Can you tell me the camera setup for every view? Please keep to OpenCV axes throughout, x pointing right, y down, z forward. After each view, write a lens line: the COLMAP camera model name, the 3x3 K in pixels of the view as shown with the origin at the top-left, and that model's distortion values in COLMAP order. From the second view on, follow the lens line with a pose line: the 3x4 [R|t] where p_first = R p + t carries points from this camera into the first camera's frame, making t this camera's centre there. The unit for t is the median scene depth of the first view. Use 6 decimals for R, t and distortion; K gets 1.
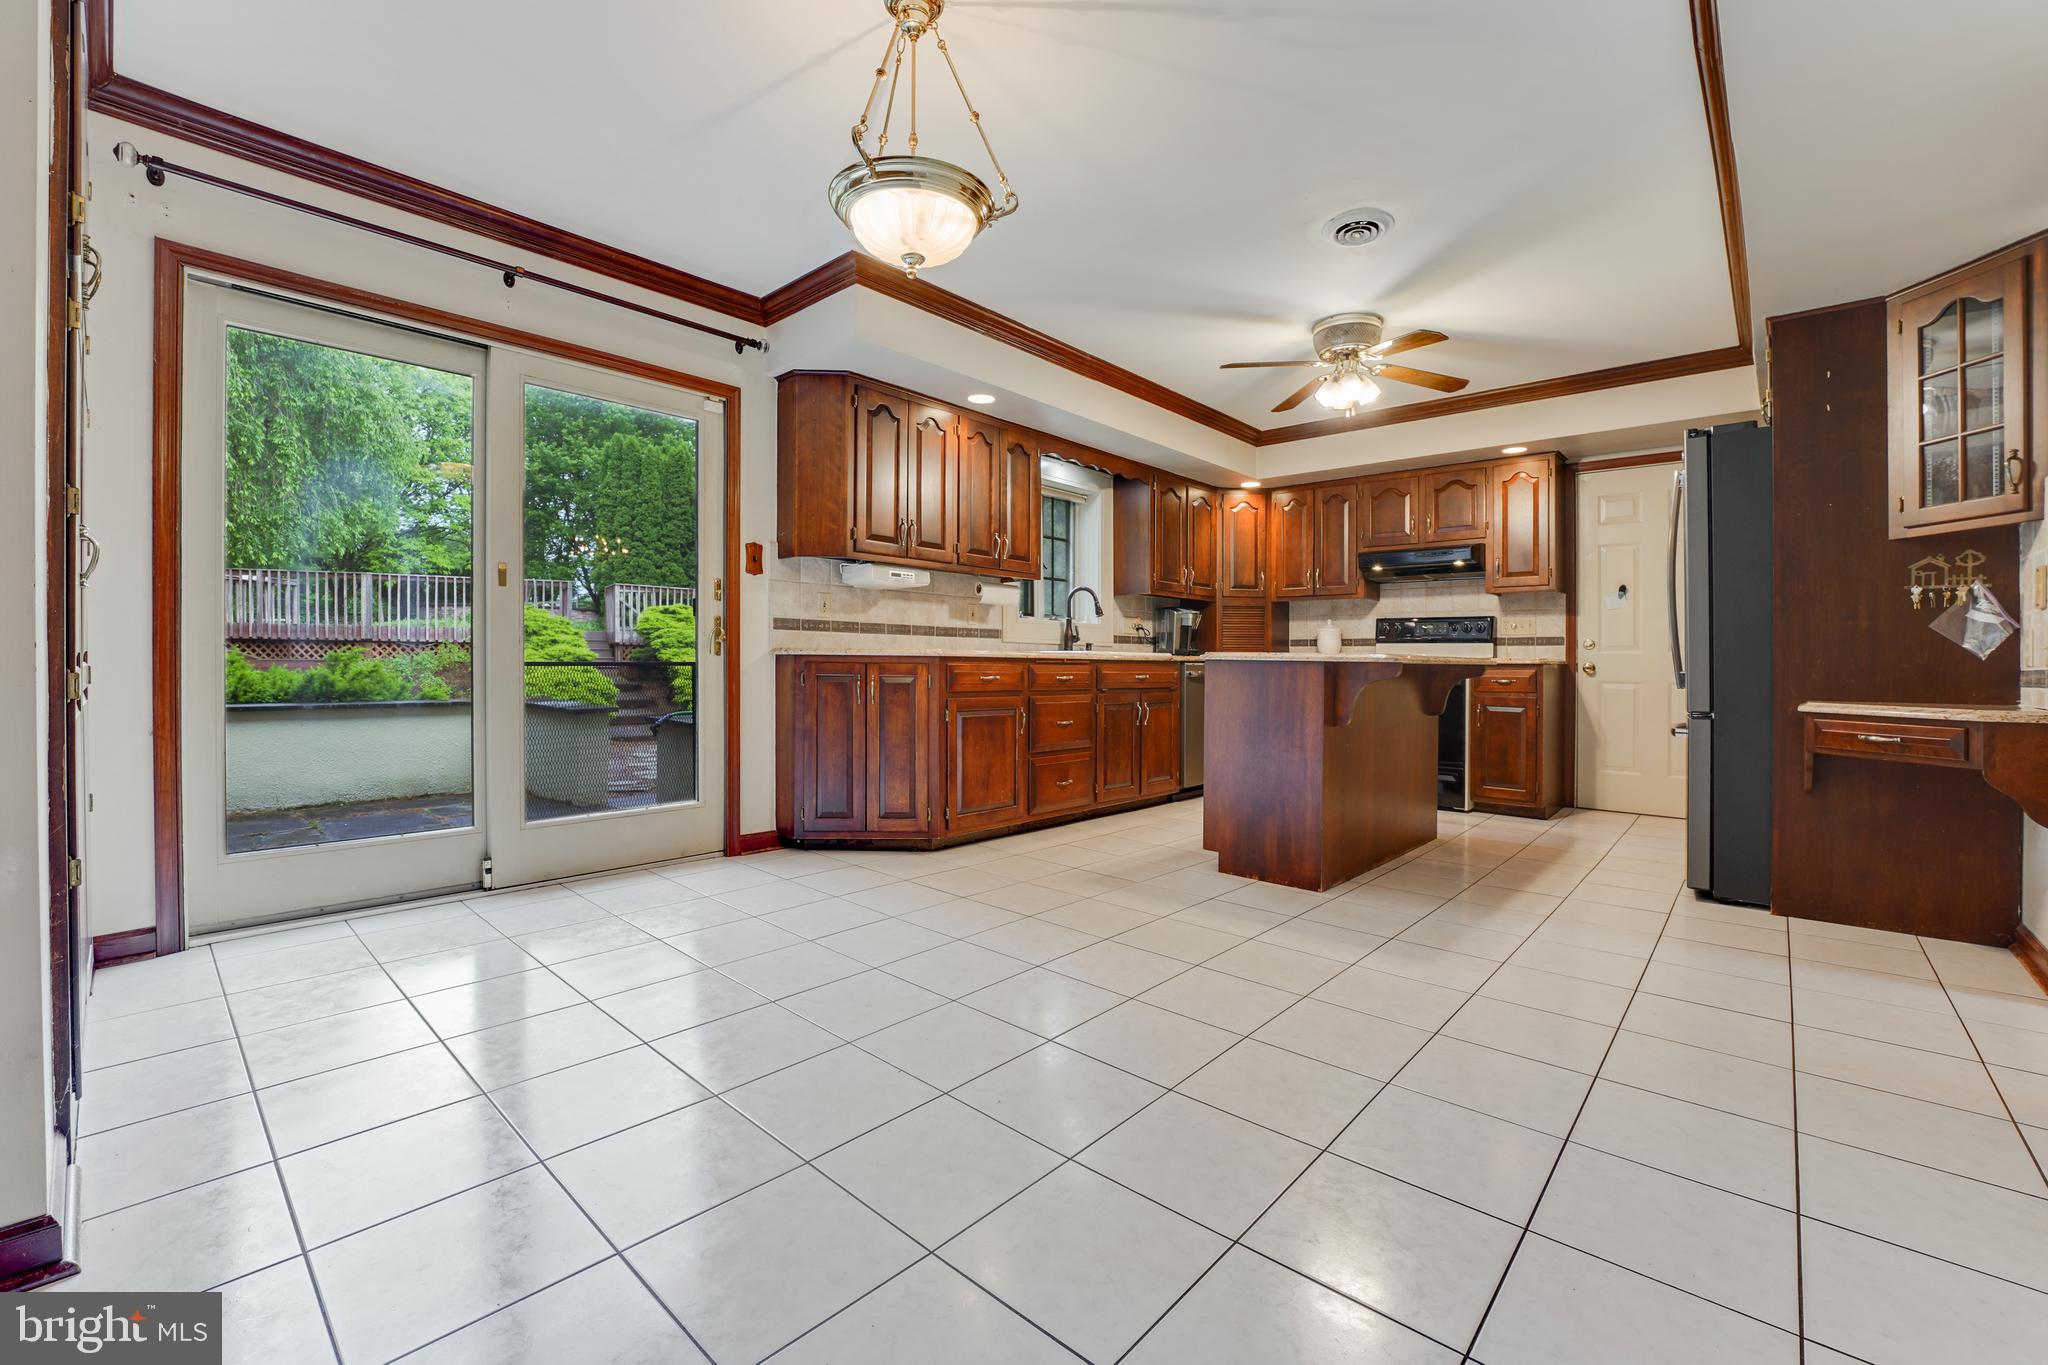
lens RADIAL K [[895.6, 0, 1046.9], [0, 895.6, 630.3], [0, 0, 1]] dist [-0.007611, -0.000062]
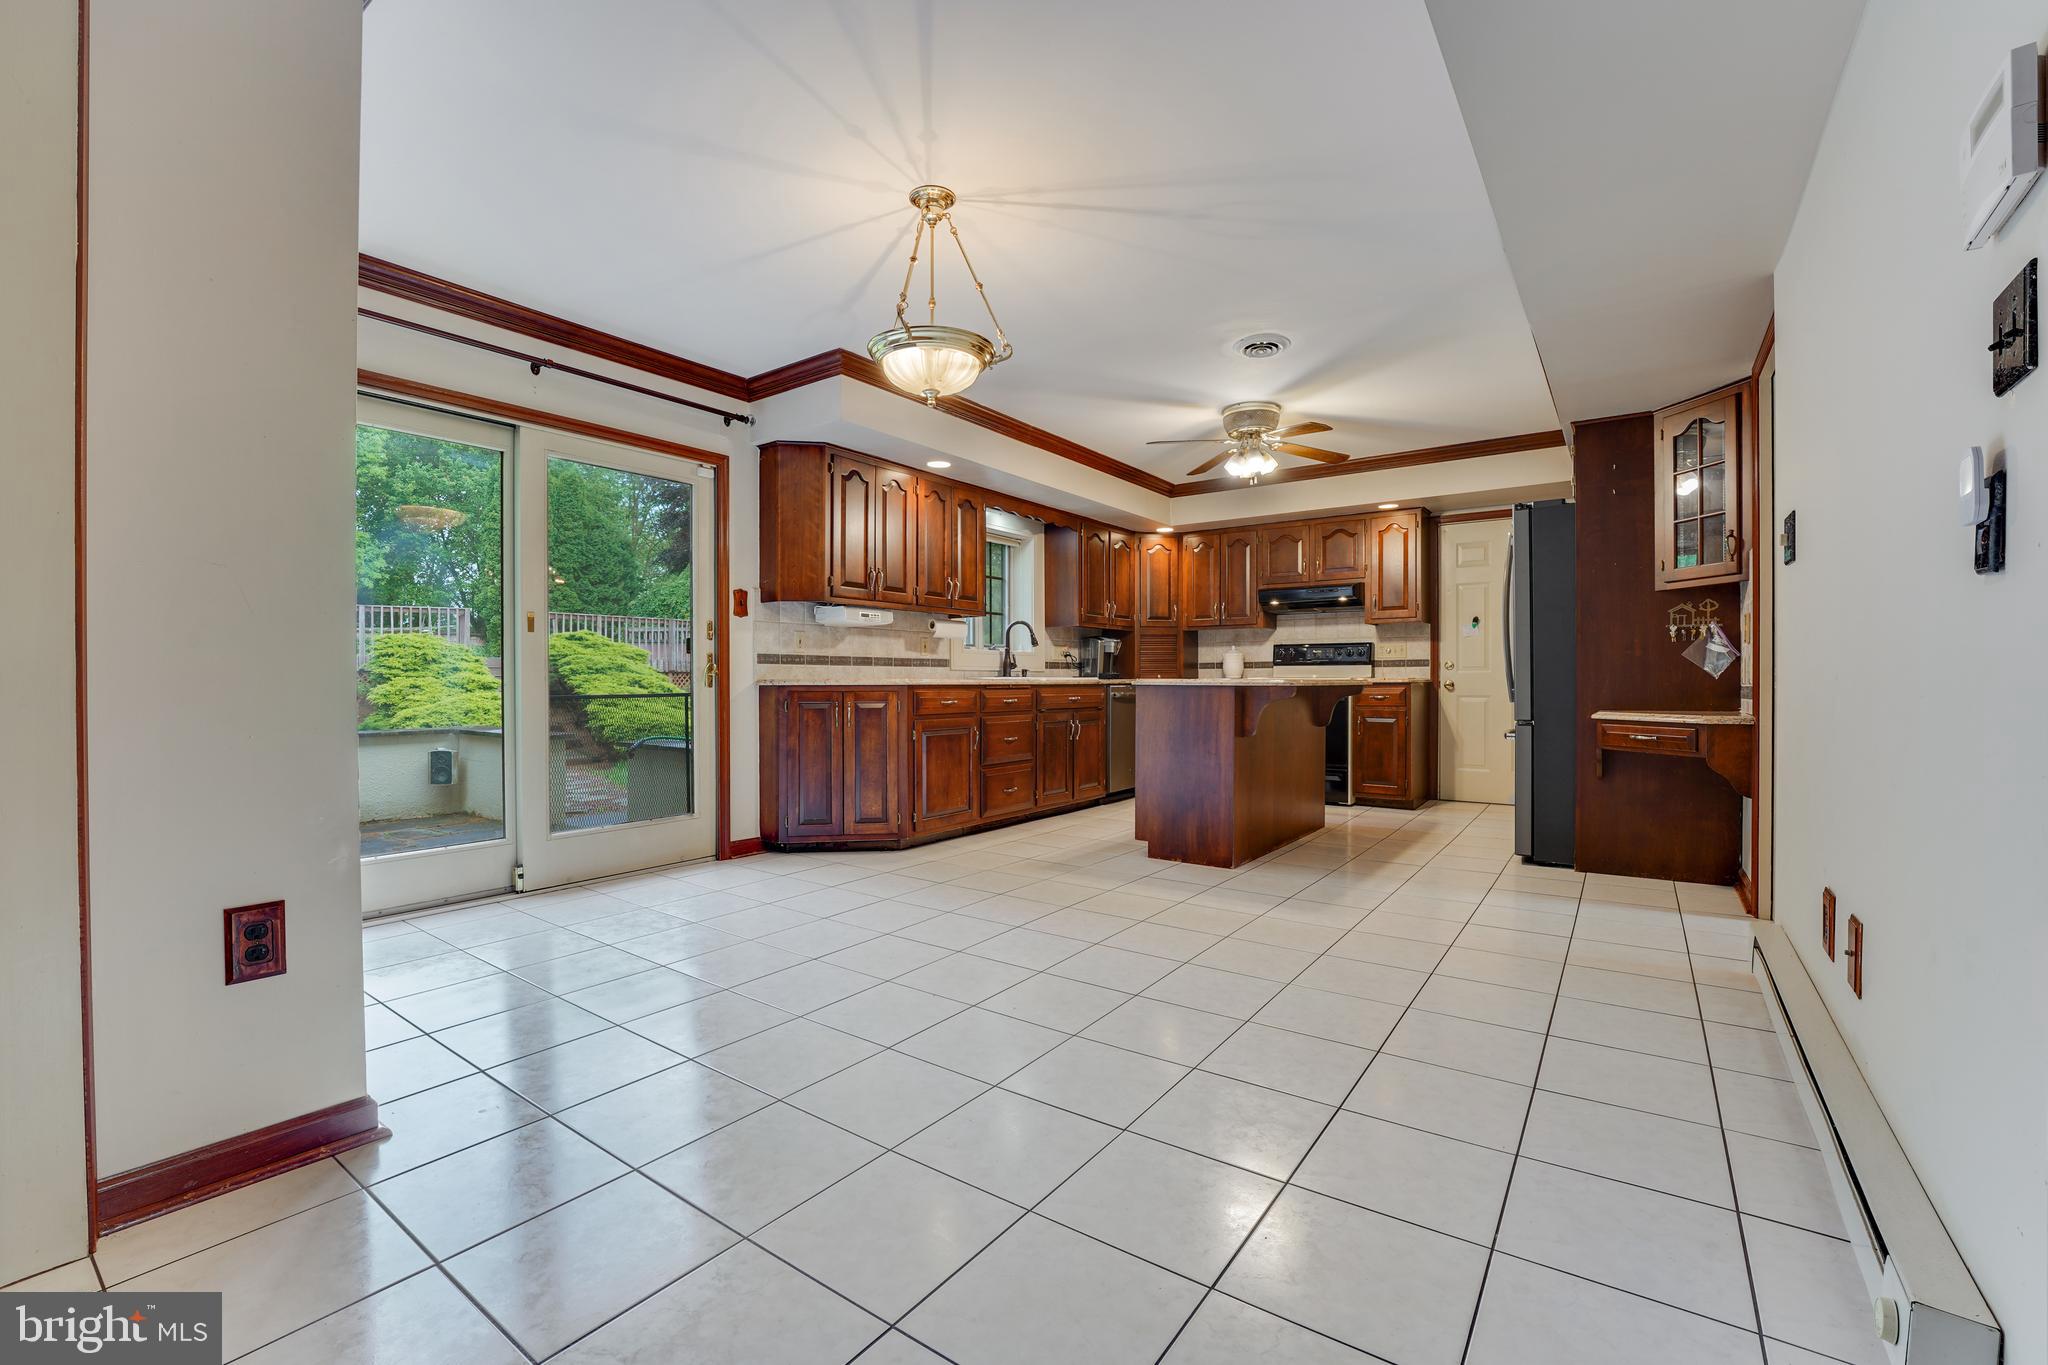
lens RADIAL K [[806.5, 0, 1000.9], [0, 806.5, 688.6], [0, 0, 1]] dist [-0.000066, -0.000062]
pose [[0.999435, -0.018906, 0.027791, -0.022395], [0.017786, 0.999041, 0.040009, -0.005363], [-0.028521, -0.039492, 0.998813, -0.054396]]
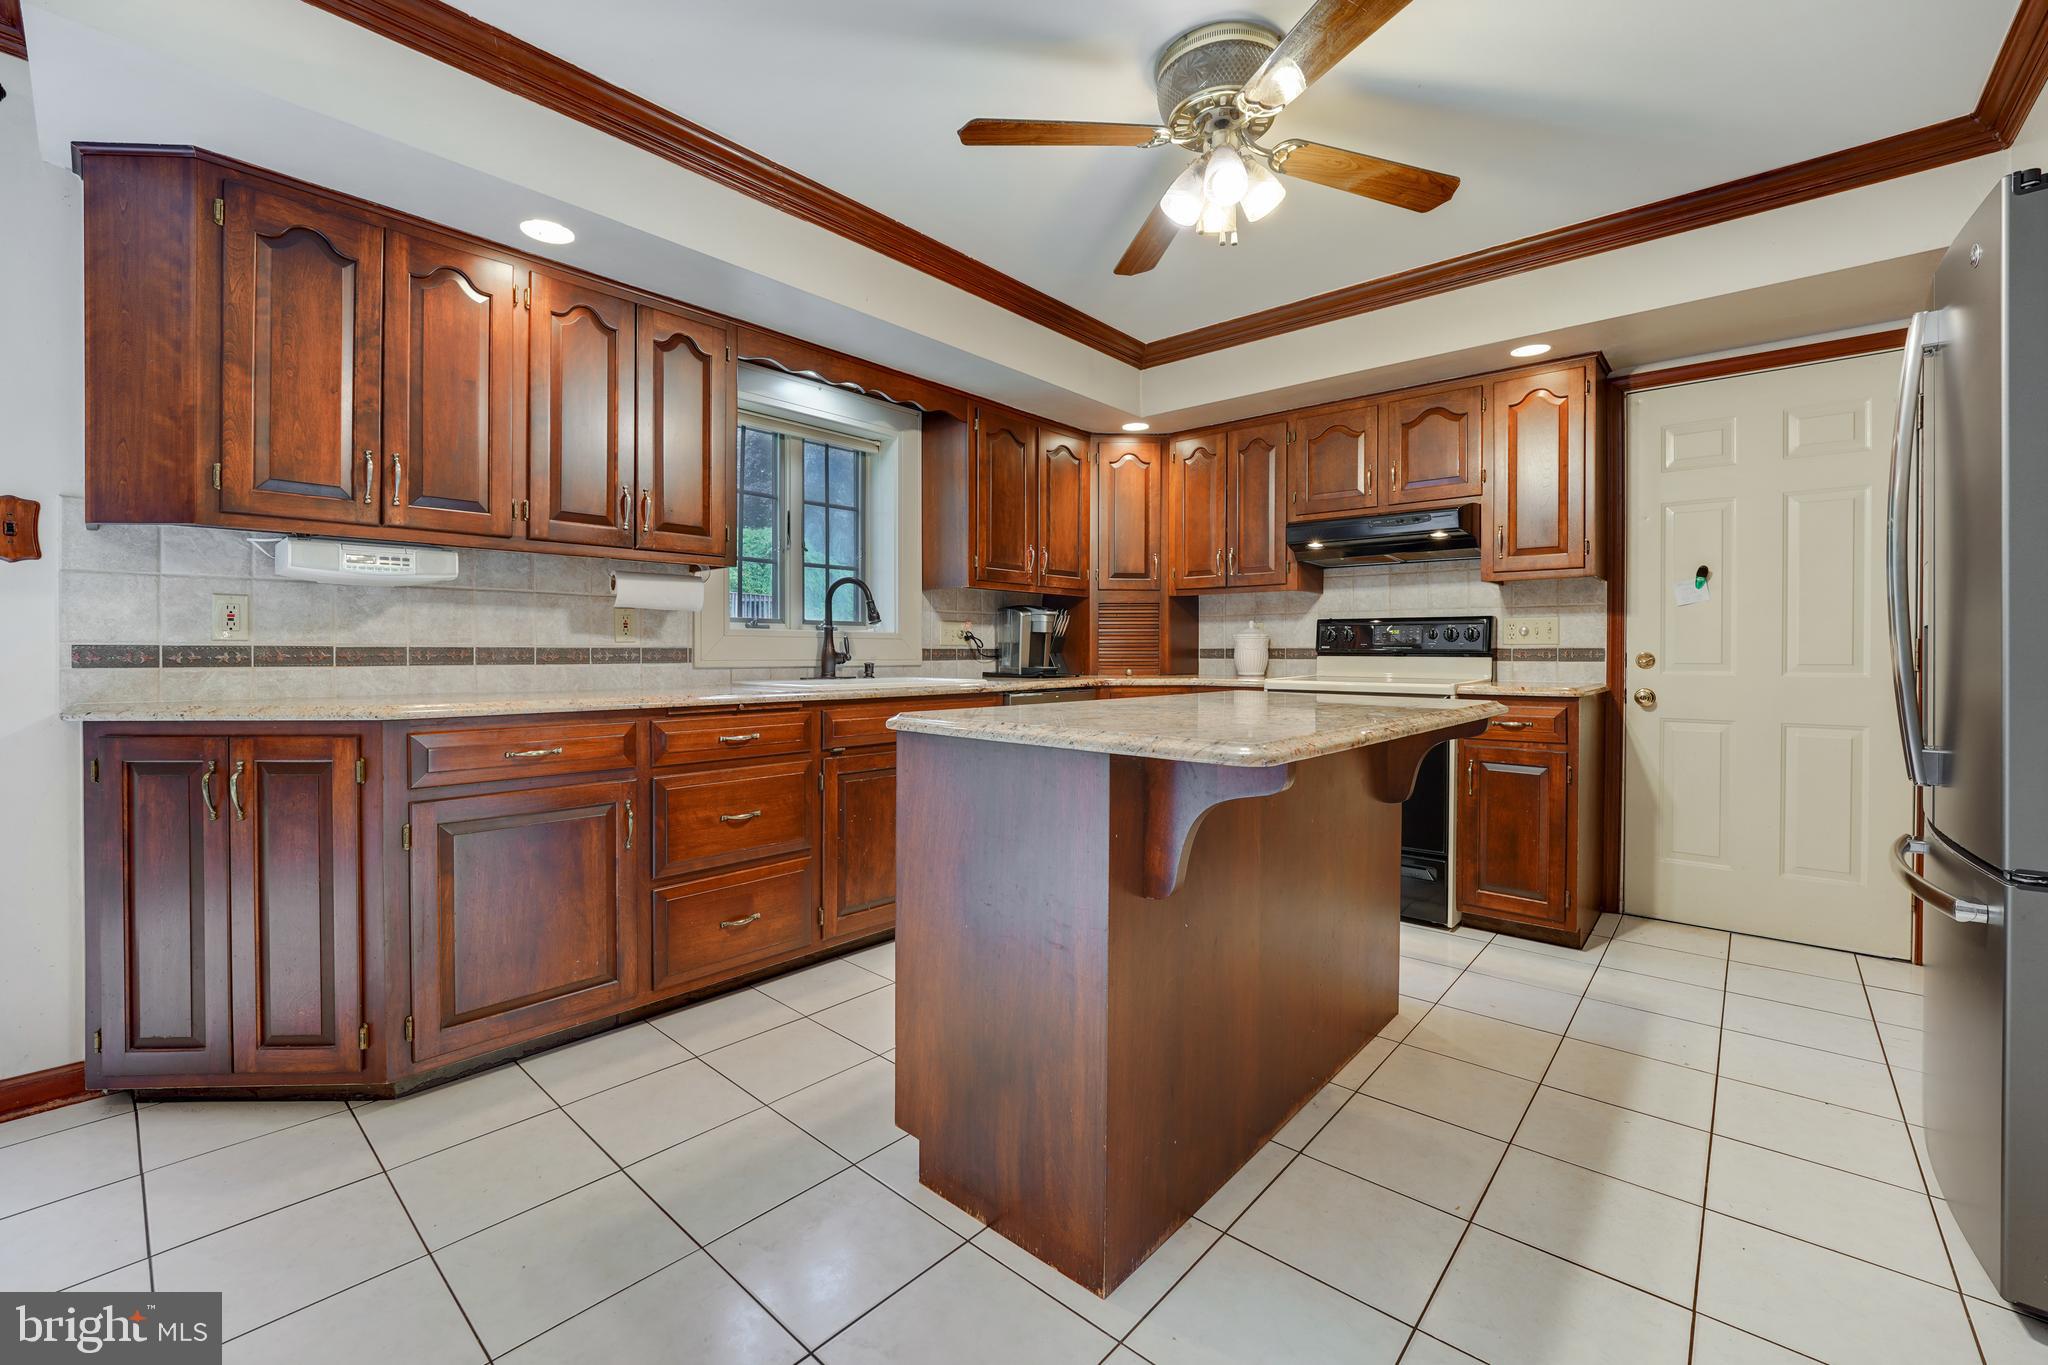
lens RADIAL K [[858.3, 0, 1021.1], [0, 858.3, 643.2], [0, 0, 1]] dist [-0.011489, -0.000128]
pose [[0.999711, -0.008928, -0.022339, 0.221130], [0.009525, 0.999595, 0.026799, -0.020838], [0.022090, -0.027004, 0.999391, 0.480536]]
